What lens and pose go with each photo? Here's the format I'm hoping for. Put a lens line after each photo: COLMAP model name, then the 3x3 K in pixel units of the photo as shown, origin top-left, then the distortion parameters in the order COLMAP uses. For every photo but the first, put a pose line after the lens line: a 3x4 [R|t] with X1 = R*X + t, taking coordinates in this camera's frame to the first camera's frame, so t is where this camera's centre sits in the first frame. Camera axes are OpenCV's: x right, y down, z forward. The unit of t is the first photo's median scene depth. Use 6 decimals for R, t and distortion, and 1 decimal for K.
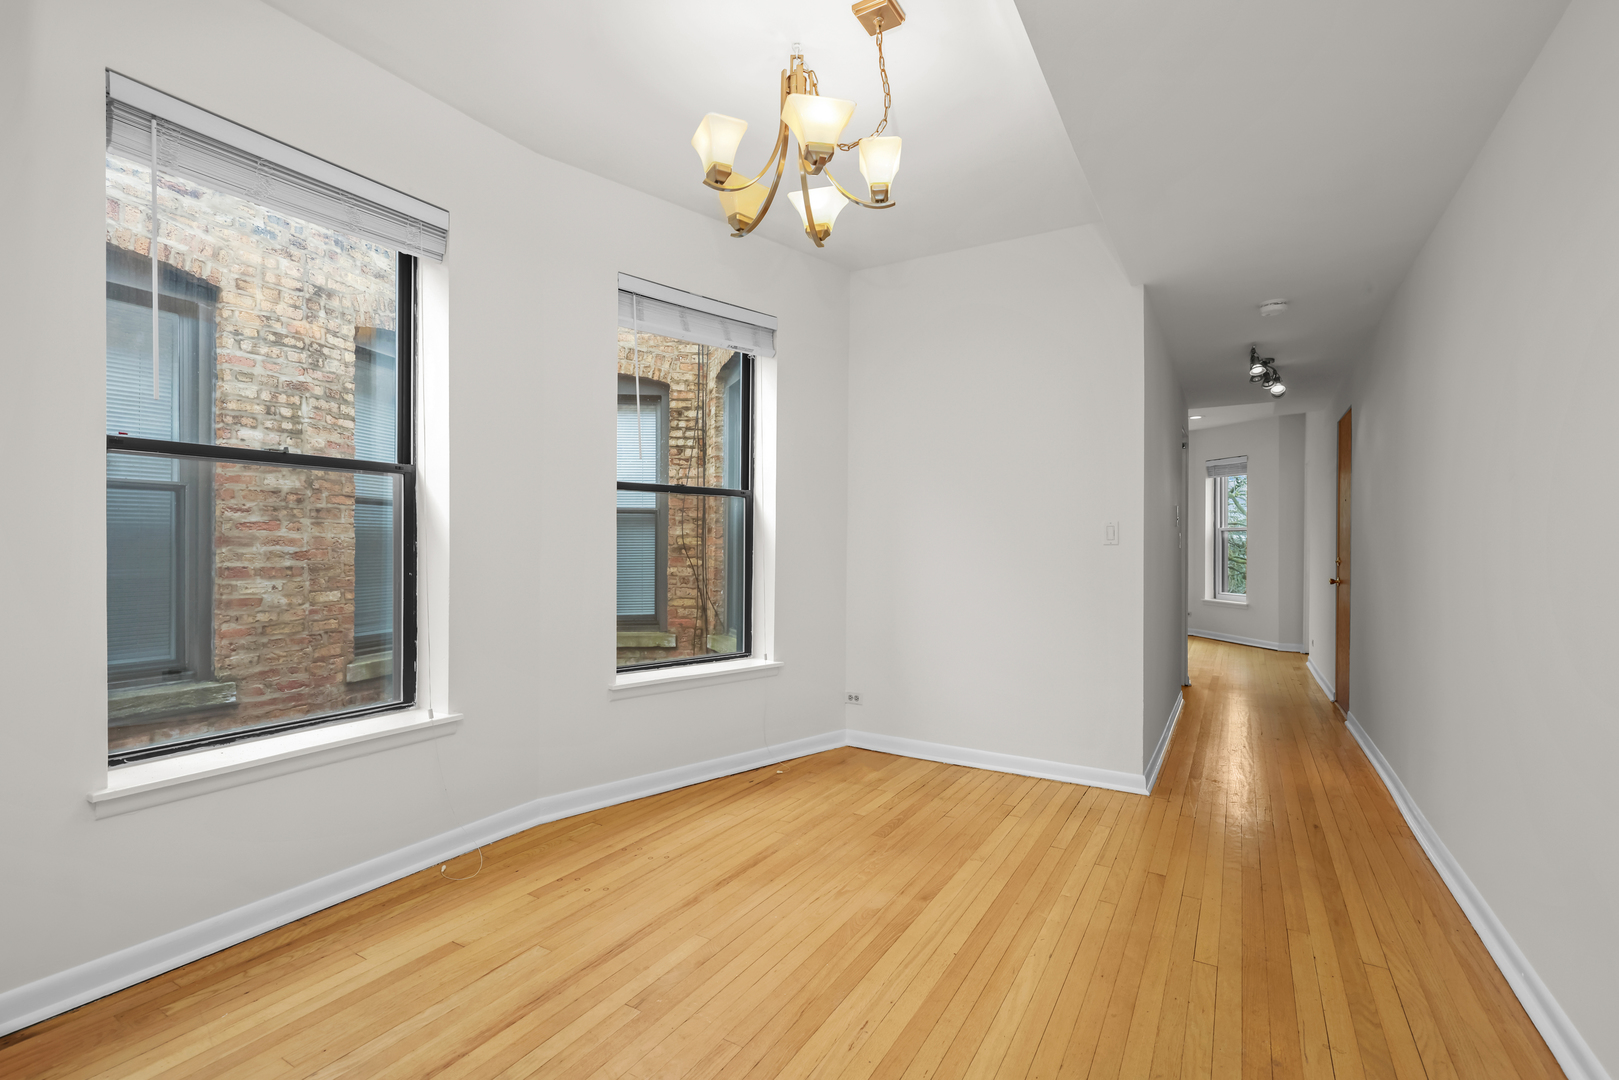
lens RADIAL K [[739.0, 0, 809.5], [0, 739.0, 540.0], [0, 0, 1]] dist [0.000941, -0.000676]
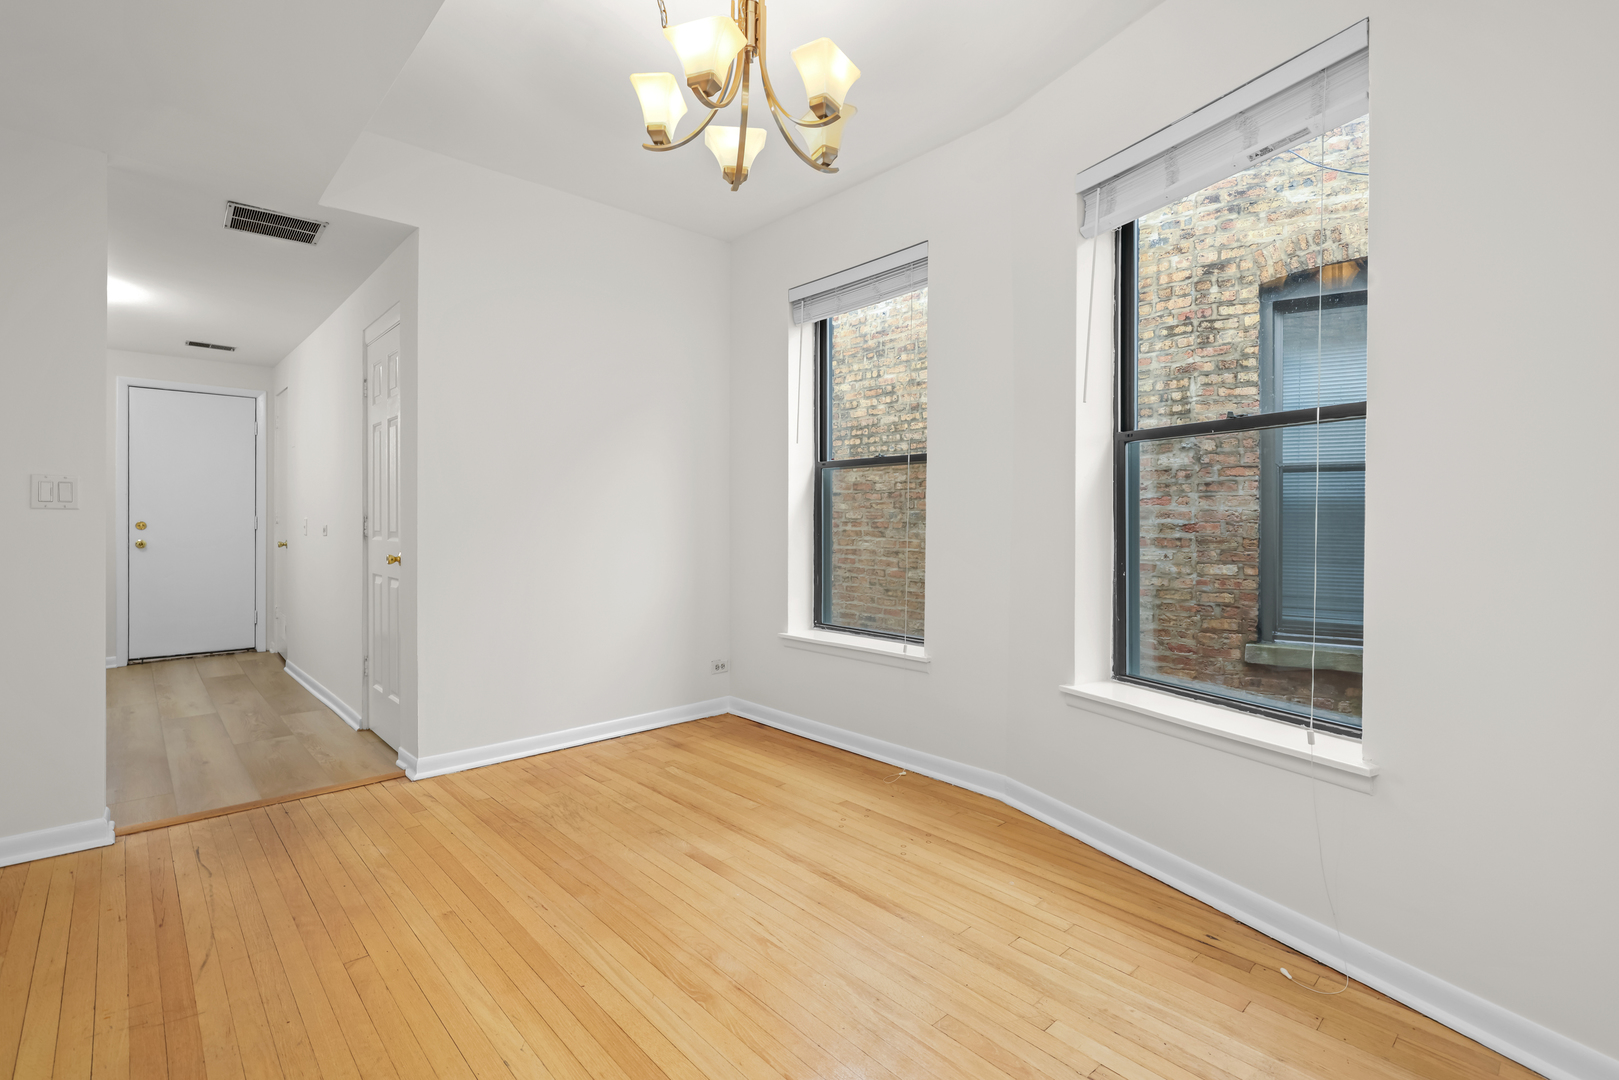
lens RADIAL K [[756.4, 0, 807.4], [0, 756.4, 516.7], [0, 0, 1]] dist [0.001783, 0.000103]
pose [[-0.301457, -0.007449, -0.953451, 0.513680], [0.003985, 0.999951, -0.009072, 0.012634], [0.953471, -0.006534, -0.301413, 0.811395]]
